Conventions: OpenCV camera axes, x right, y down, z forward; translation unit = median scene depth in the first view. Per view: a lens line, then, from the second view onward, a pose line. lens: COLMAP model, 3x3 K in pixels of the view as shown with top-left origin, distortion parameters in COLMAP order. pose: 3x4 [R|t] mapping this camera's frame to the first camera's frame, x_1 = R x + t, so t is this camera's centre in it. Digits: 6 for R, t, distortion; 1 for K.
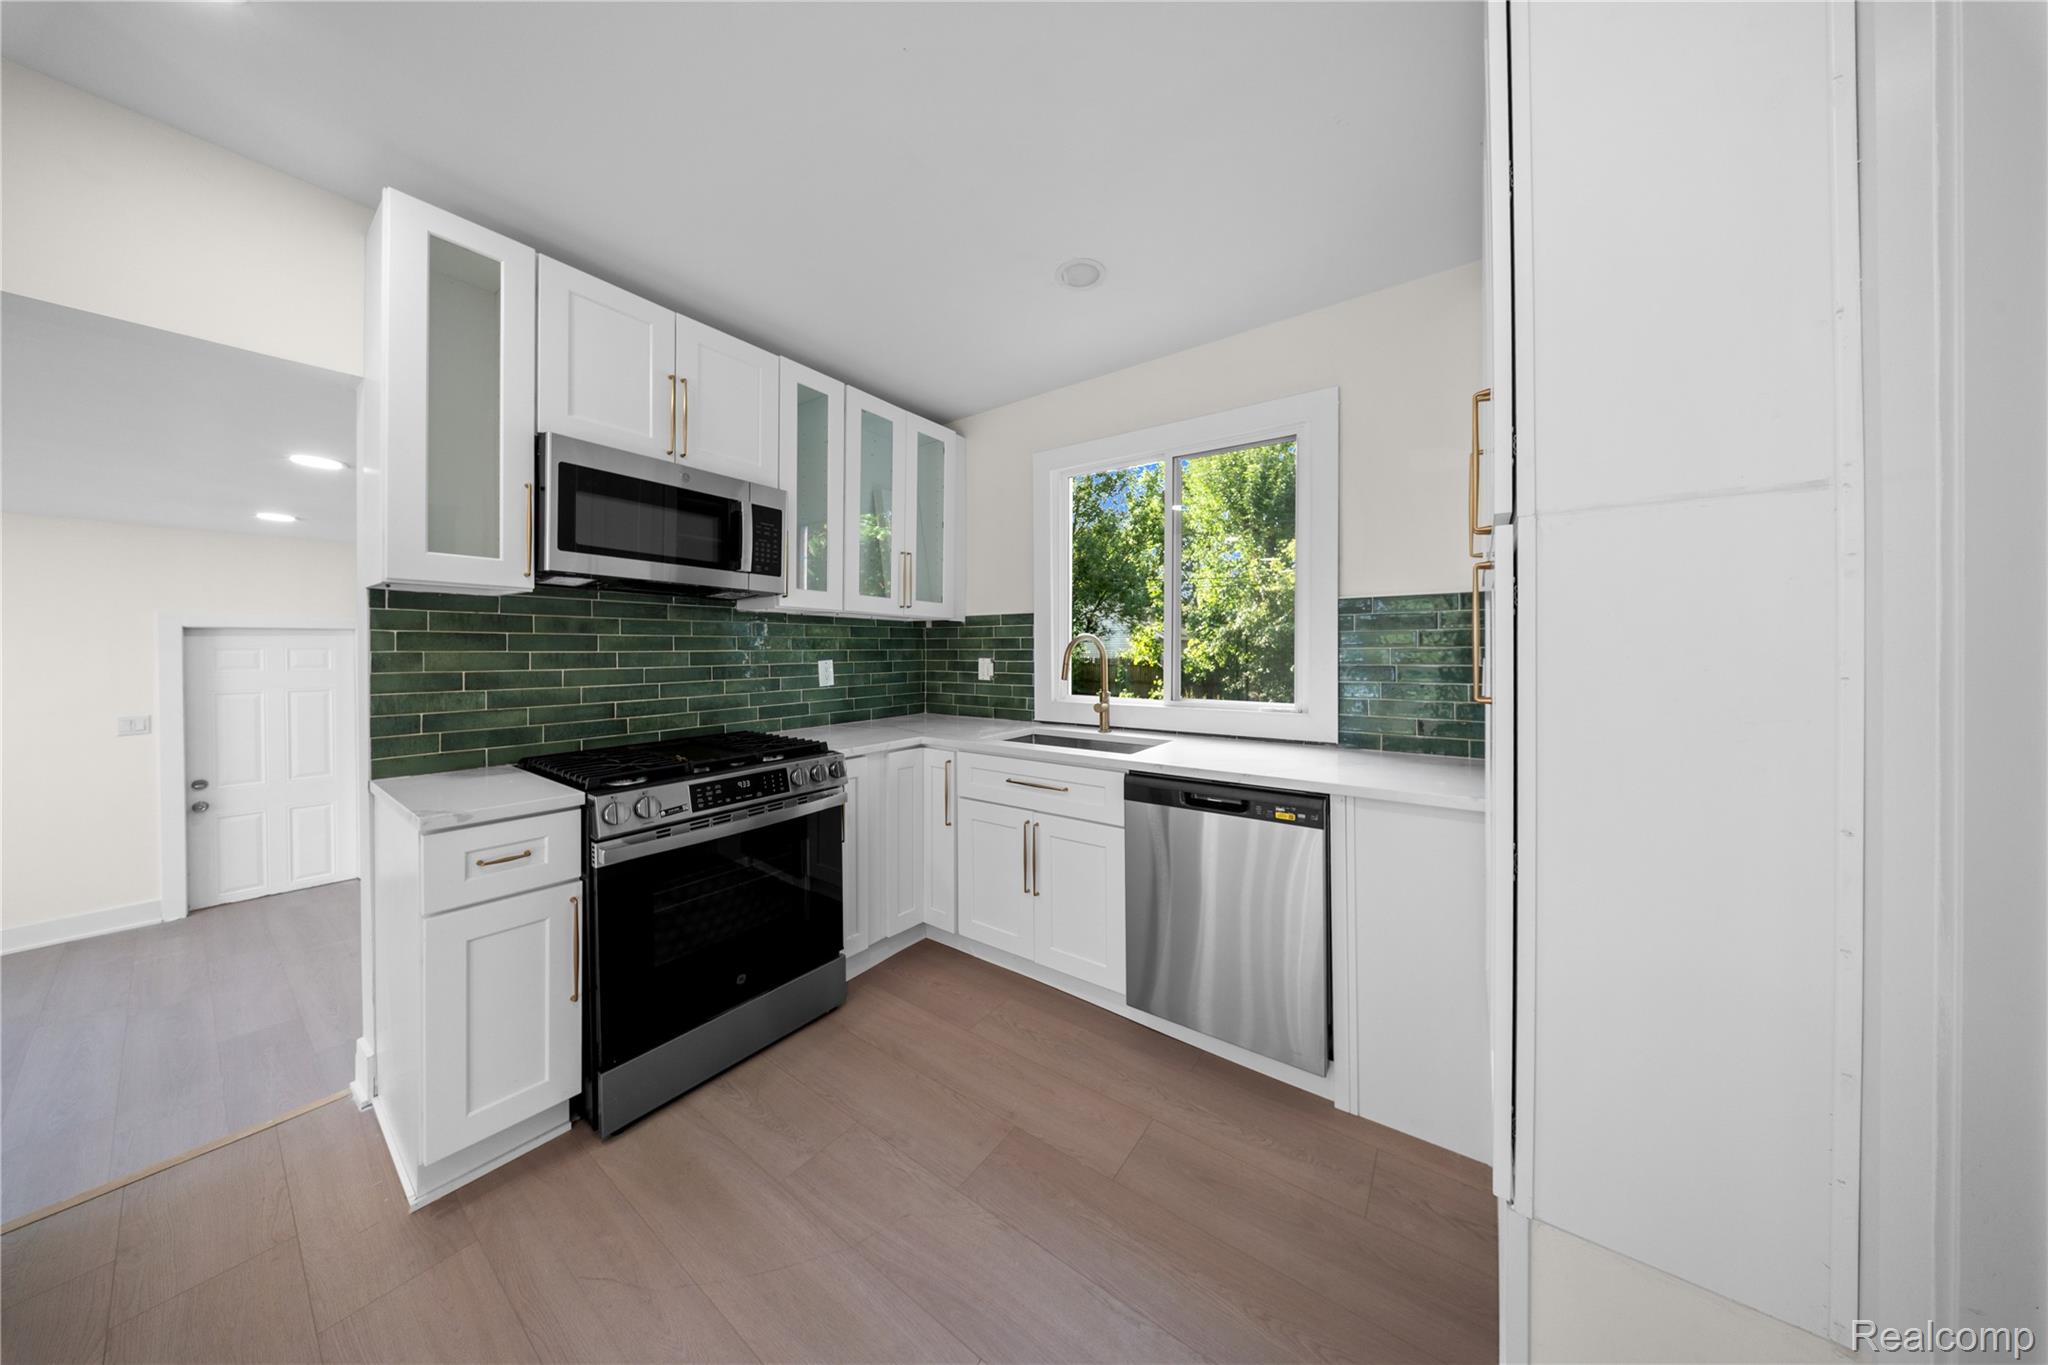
lens RADIAL K [[603.1, 0, 1029.3], [0, 603.1, 650.5], [0, 0, 1]] dist [-0.010413, -0.000153]
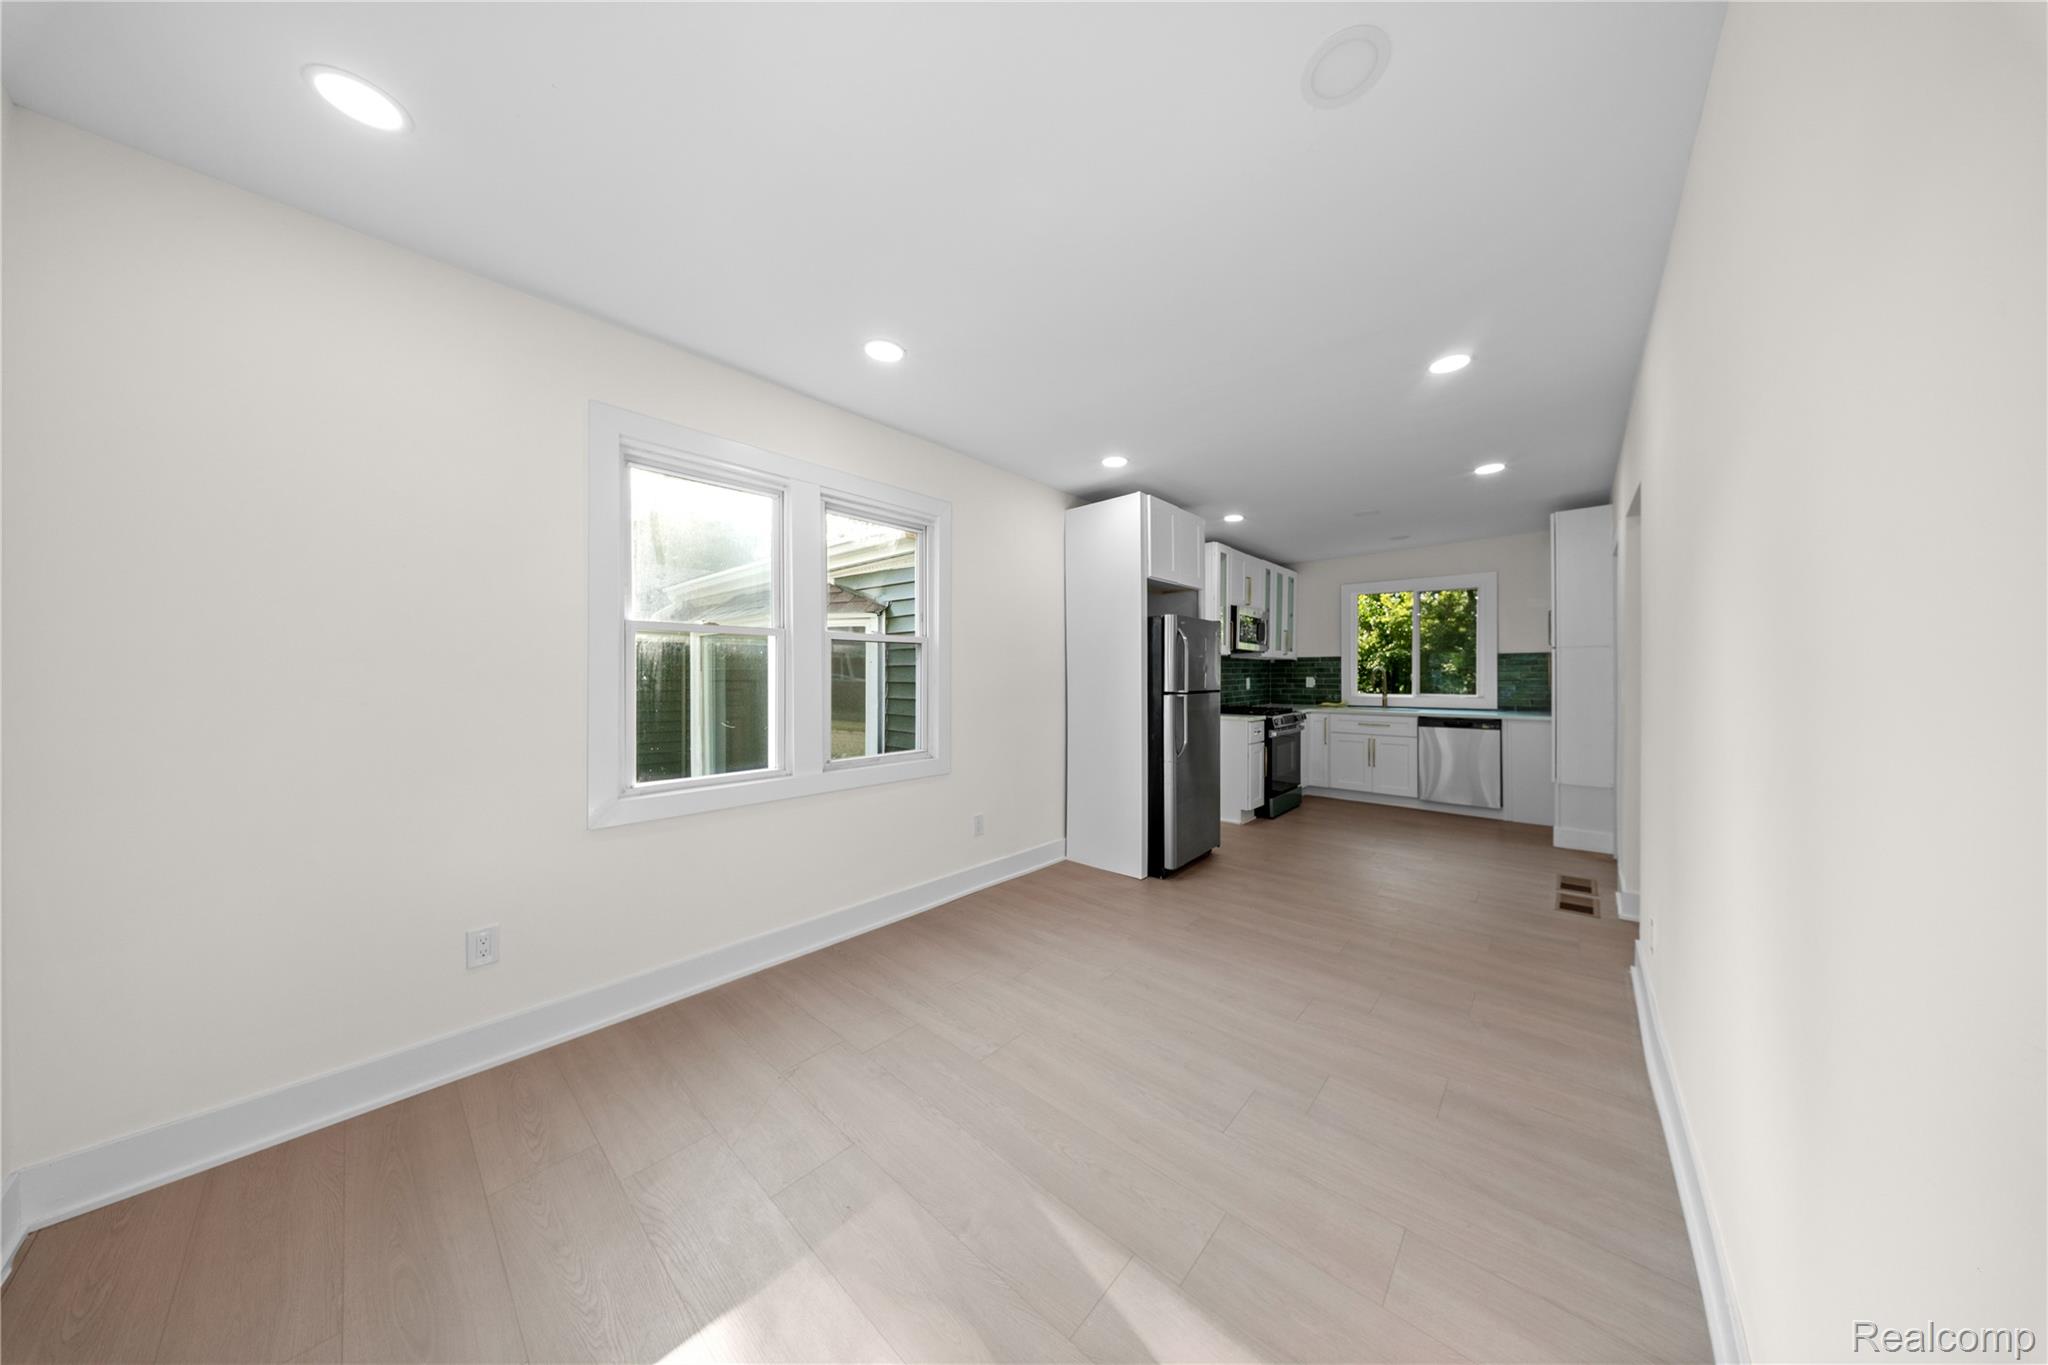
lens RADIAL K [[594.3, 0, 1036.0], [0, 594.3, 672.1], [0, 0, 1]] dist [-0.006718, -0.000057]
pose [[0.994342, -0.000894, -0.106222, -1.040315], [0.000634, 0.999997, -0.002485, -0.000405], [0.106224, 0.002404, 0.994339, -1.527491]]
